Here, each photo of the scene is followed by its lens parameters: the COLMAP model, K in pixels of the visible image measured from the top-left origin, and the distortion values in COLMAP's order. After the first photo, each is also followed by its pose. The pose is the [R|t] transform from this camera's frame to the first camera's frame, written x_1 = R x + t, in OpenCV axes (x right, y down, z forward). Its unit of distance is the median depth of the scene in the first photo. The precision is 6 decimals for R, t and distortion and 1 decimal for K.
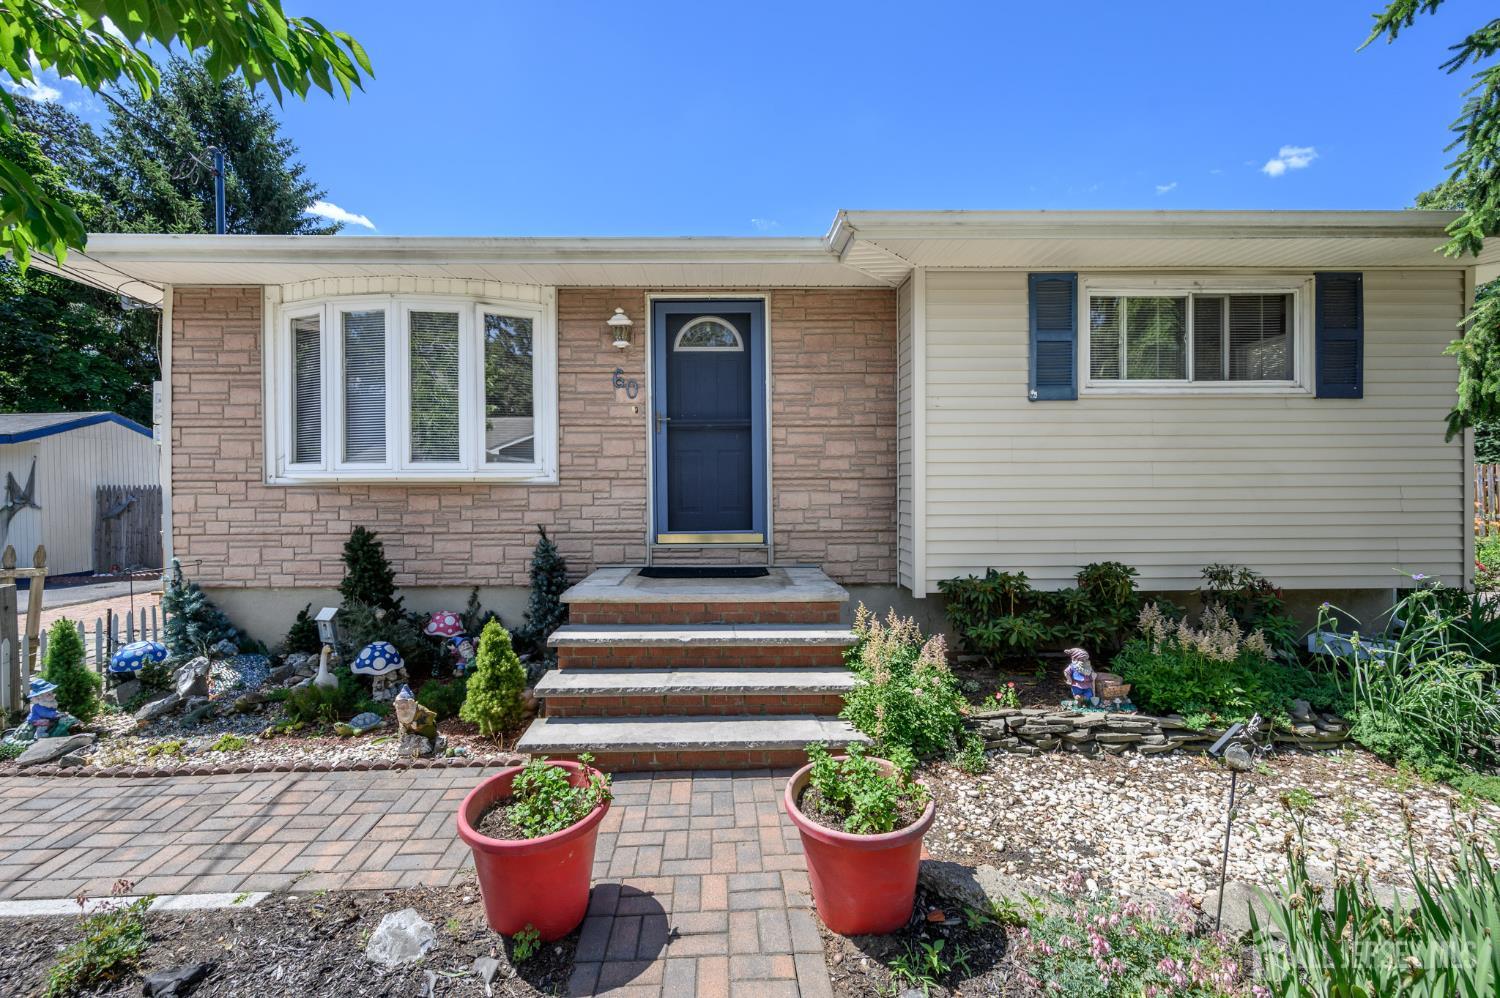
lens RADIAL K [[592.5, 0, 749.3], [0, 592.5, 498.1], [0, 0, 1]] dist [0.000685, 0.000094]
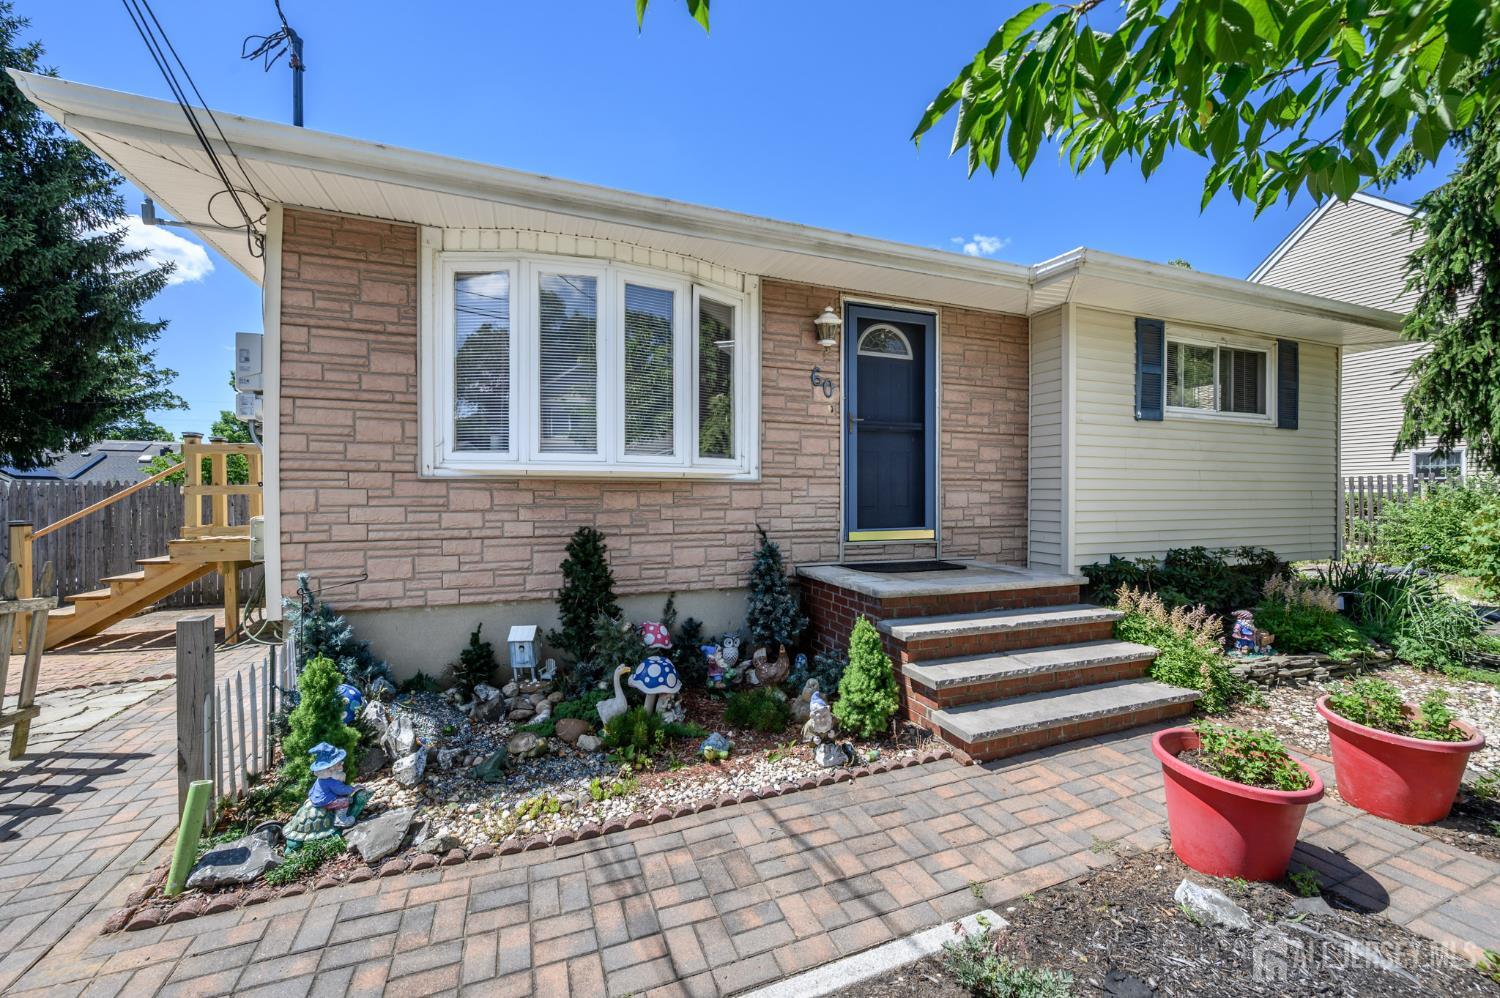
lens RADIAL K [[574.3, 0, 743.3], [0, 574.3, 505.8], [0, 0, 1]] dist [0.000865, 0.000146]
pose [[0.940638, -0.000179, 0.339412, -0.668461], [0.000947, 0.999997, -0.002099, 0.017766], [-0.339411, 0.002296, 0.940635, 0.131651]]
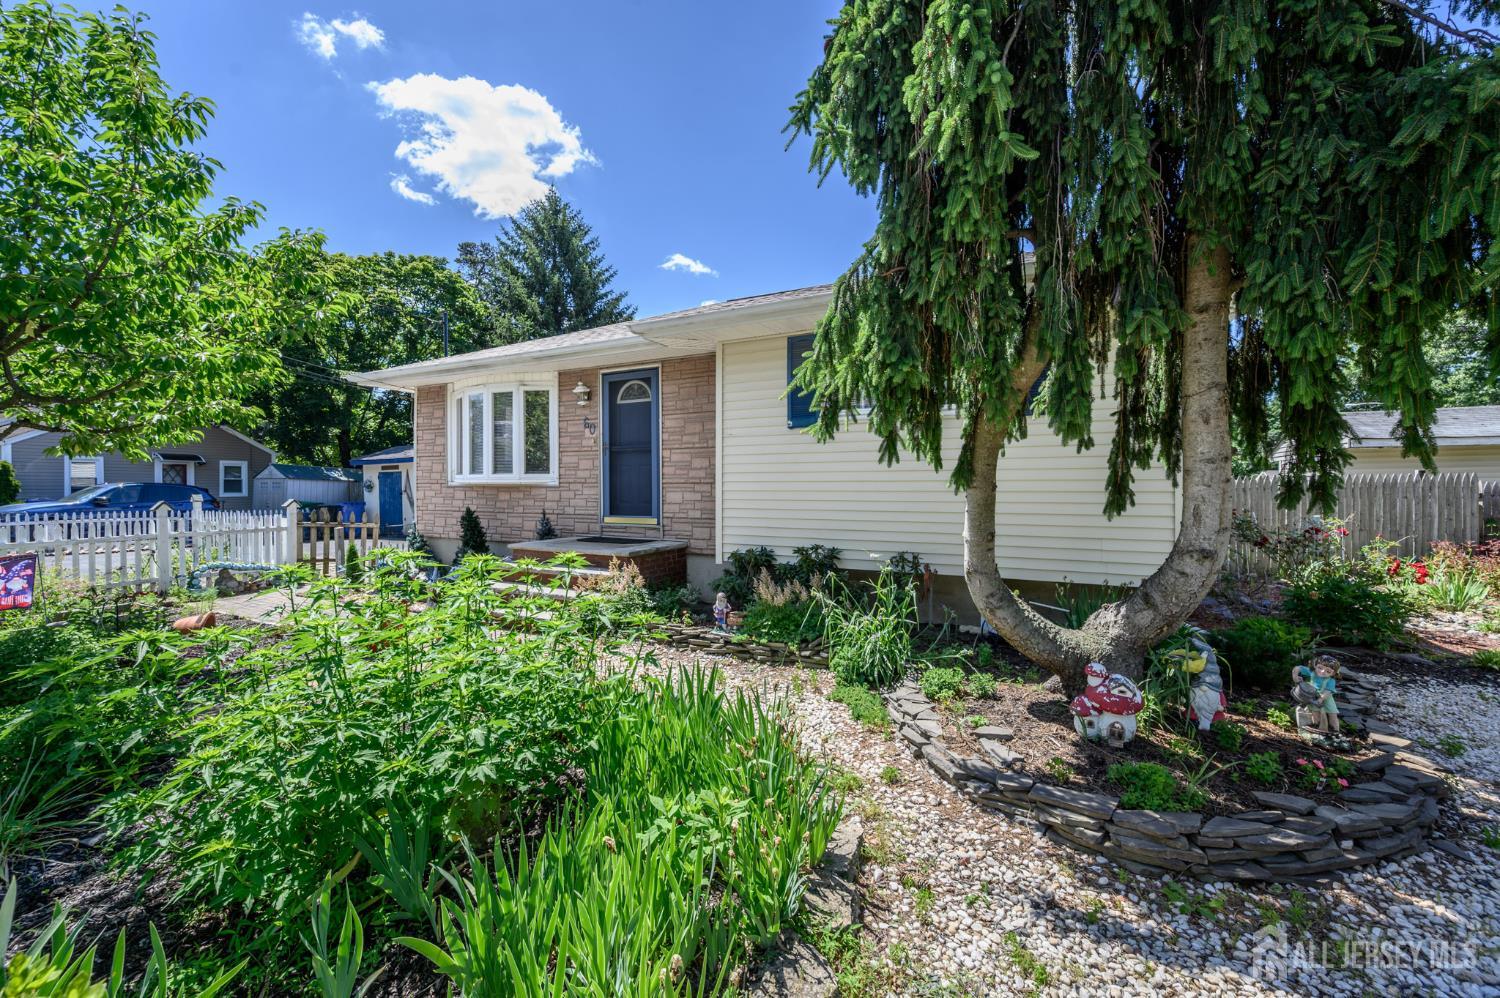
lens RADIAL K [[569.0, 0, 750.0], [0, 569.0, 499.0], [0, 0, 1]] dist [-0.000141, 0.000001]
pose [[0.891908, 0.015430, -0.451953, 0.923639], [-0.012318, 0.999876, 0.009828, -0.008863], [0.452049, -0.003199, 0.891987, -0.222048]]
